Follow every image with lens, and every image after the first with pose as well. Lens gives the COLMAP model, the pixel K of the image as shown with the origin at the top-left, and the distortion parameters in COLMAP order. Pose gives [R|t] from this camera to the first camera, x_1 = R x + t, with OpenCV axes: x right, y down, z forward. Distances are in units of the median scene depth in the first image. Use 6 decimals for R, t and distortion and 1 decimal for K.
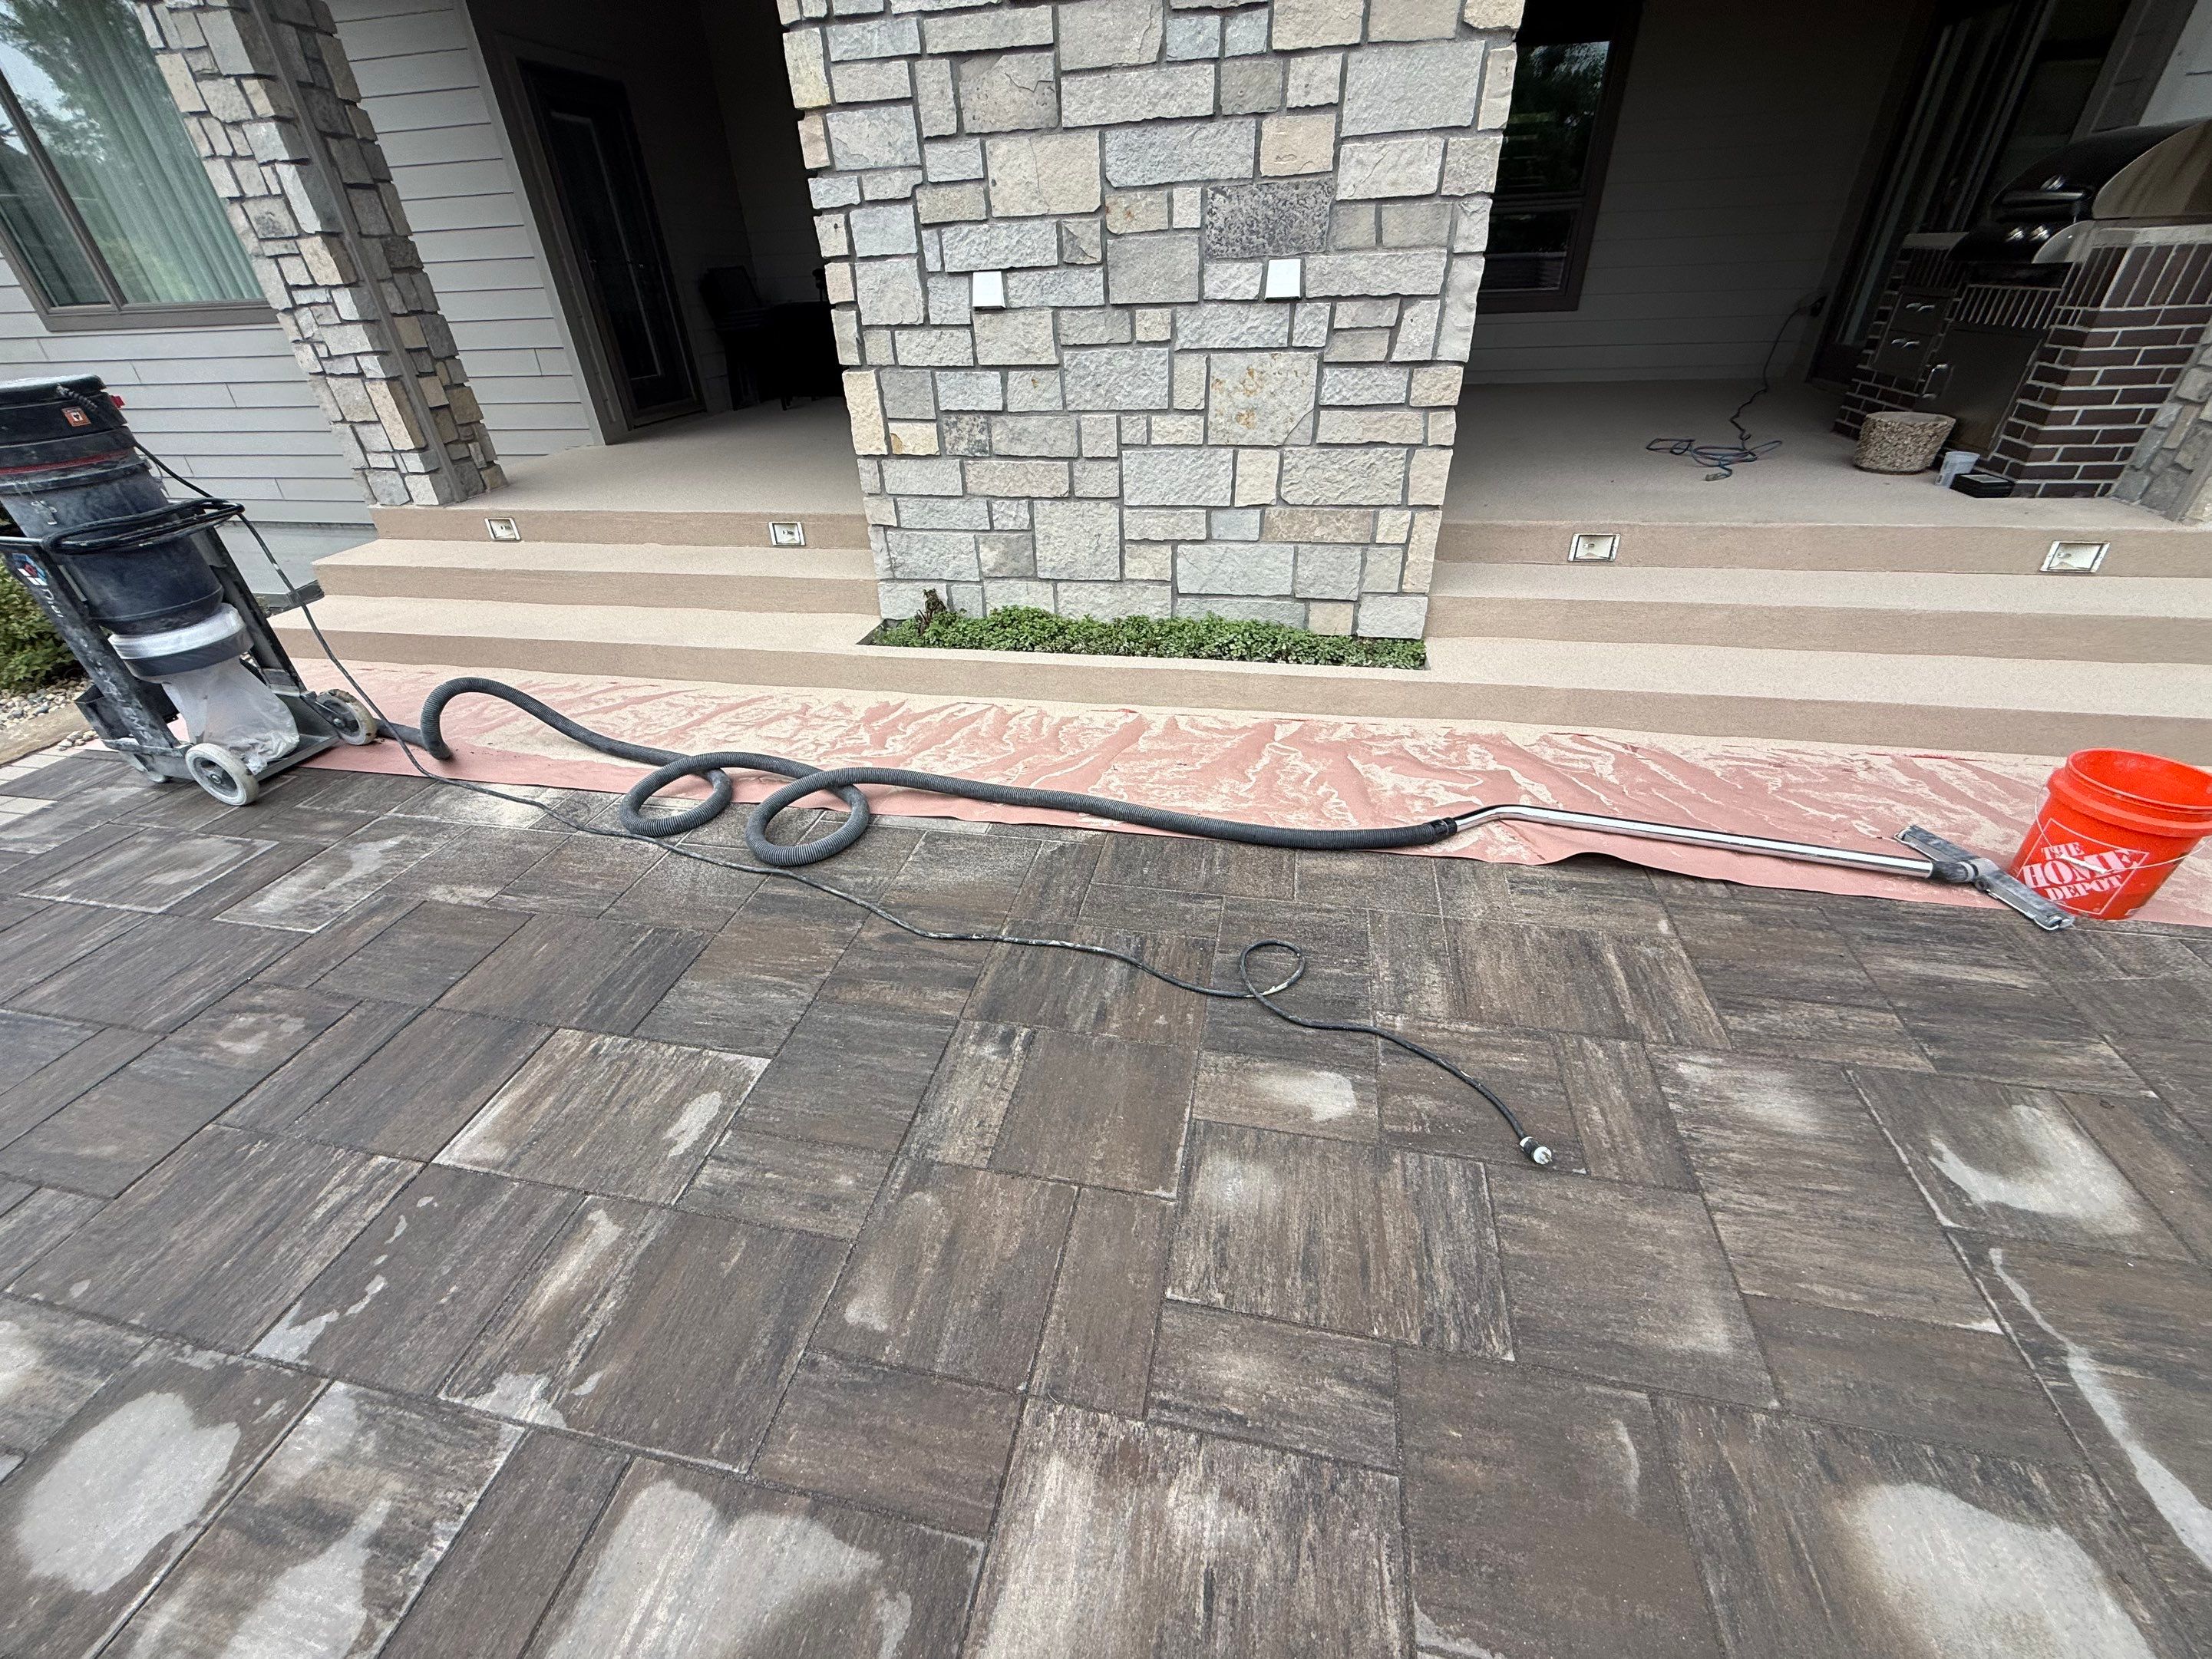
lens RADIAL K [[877.1, 0, 1100.2], [0, 877.1, 829.9], [0, 0, 1]] dist [-0.000605, 0.000050]
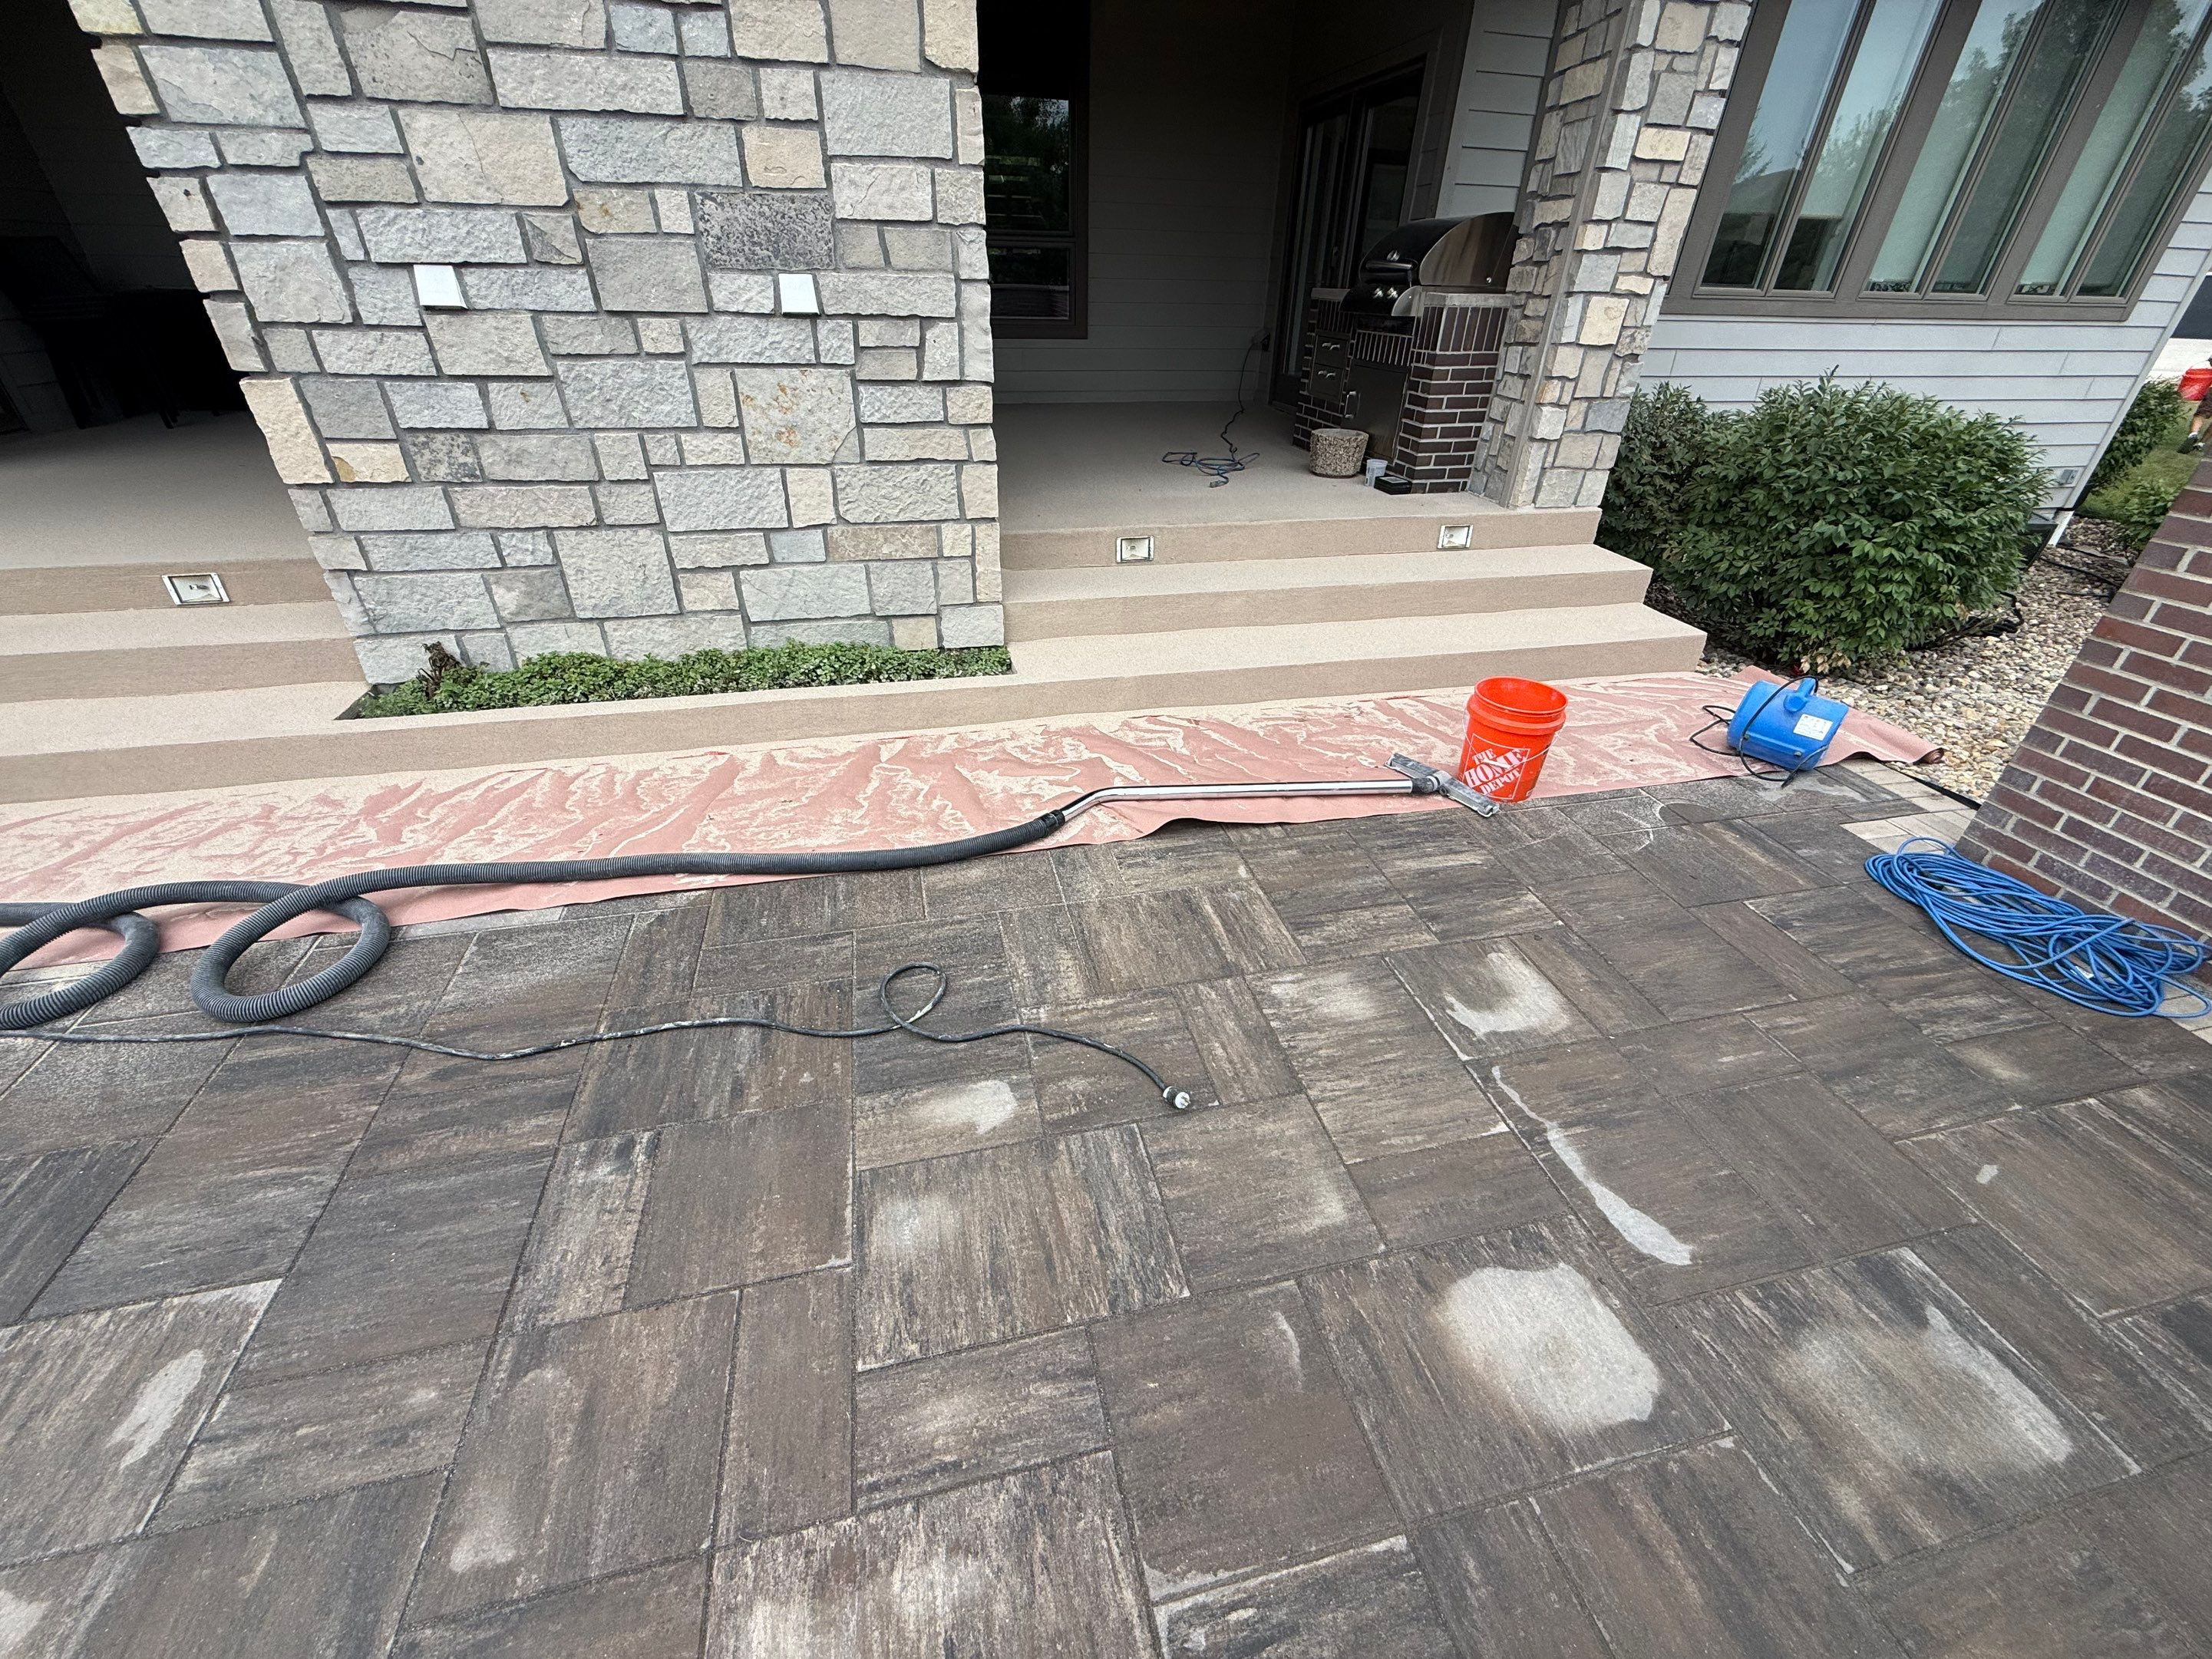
lens RADIAL K [[878.4, 0, 1099.7], [0, 878.4, 829.5], [0, 0, 1]] dist [0.000581, -0.000584]
pose [[0.902831, -0.179298, 0.390830, 0.021535], [0.186167, 0.982302, 0.020590, -0.002092], [-0.387605, 0.054170, 0.920233, 0.004533]]
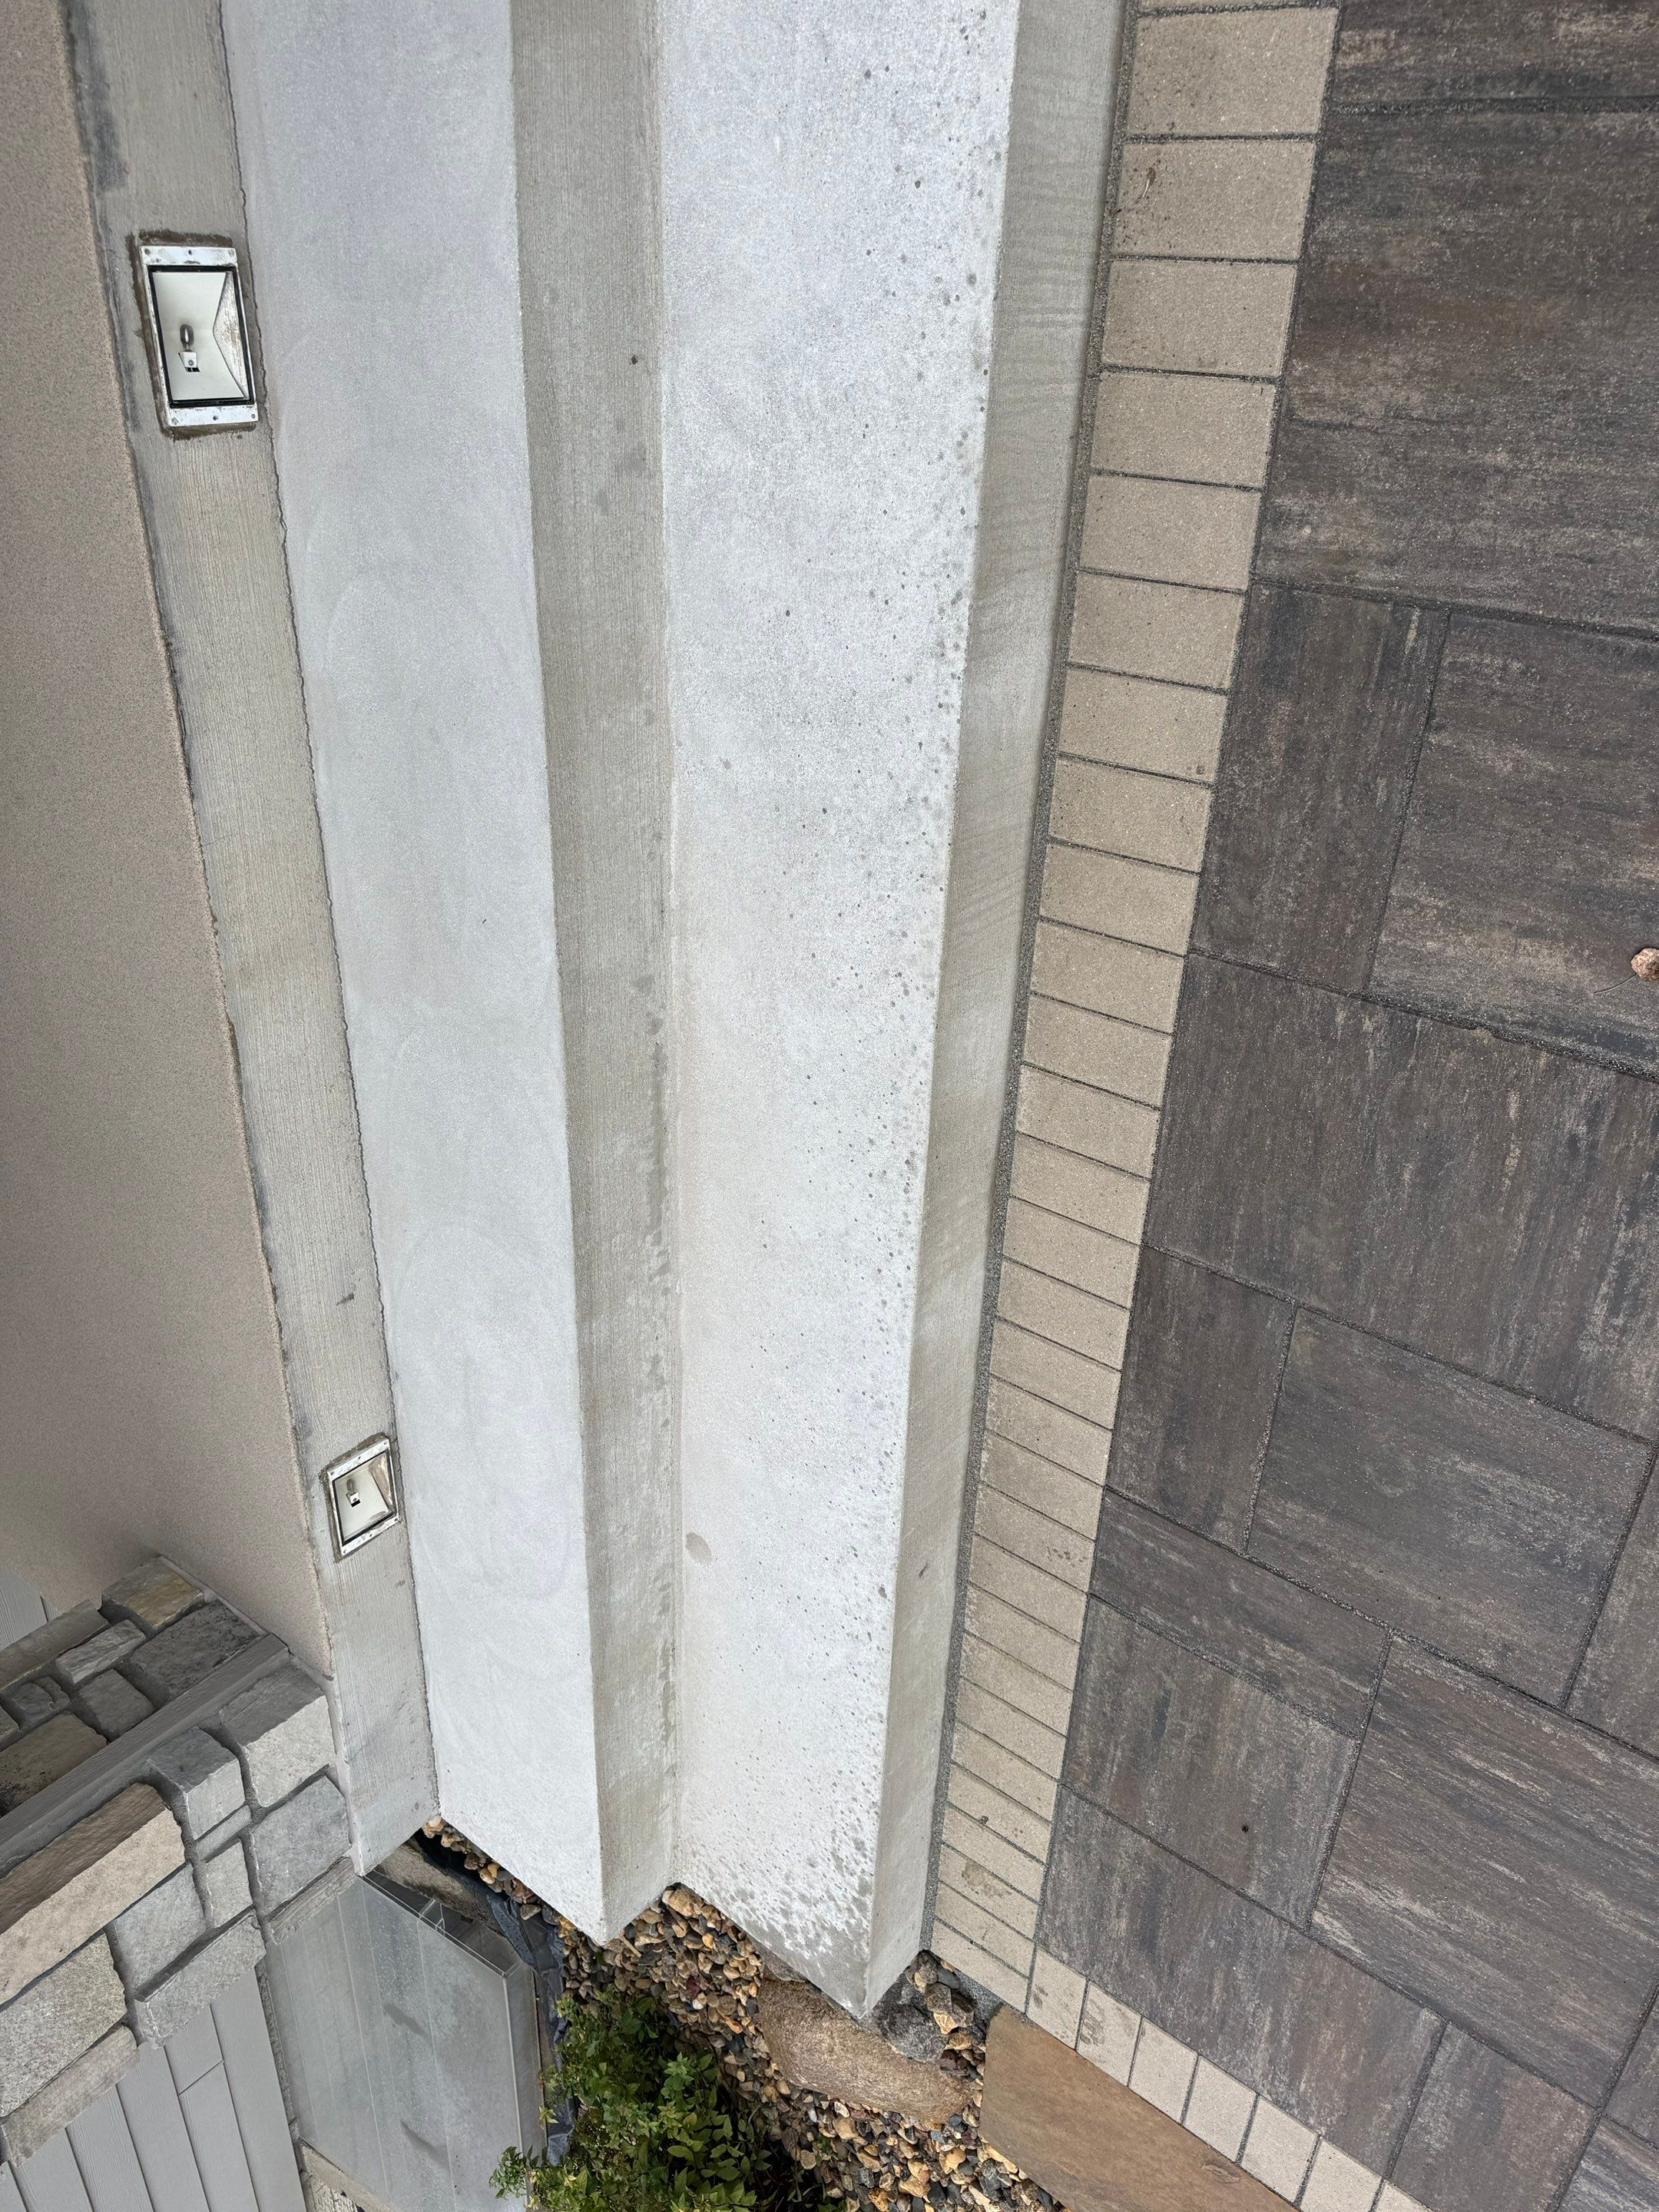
lens RADIAL K [[1569.8, 0, 832.2], [0, 1569.8, 1112.5], [0, 0, 1]] dist [0.010725, -0.011021]
pose [[-0.101723, -0.937849, -0.331799, -0.561338], [0.942582, -0.197514, 0.269308, -0.440465], [-0.318105, -0.285354, 0.904092, 0.709354]]
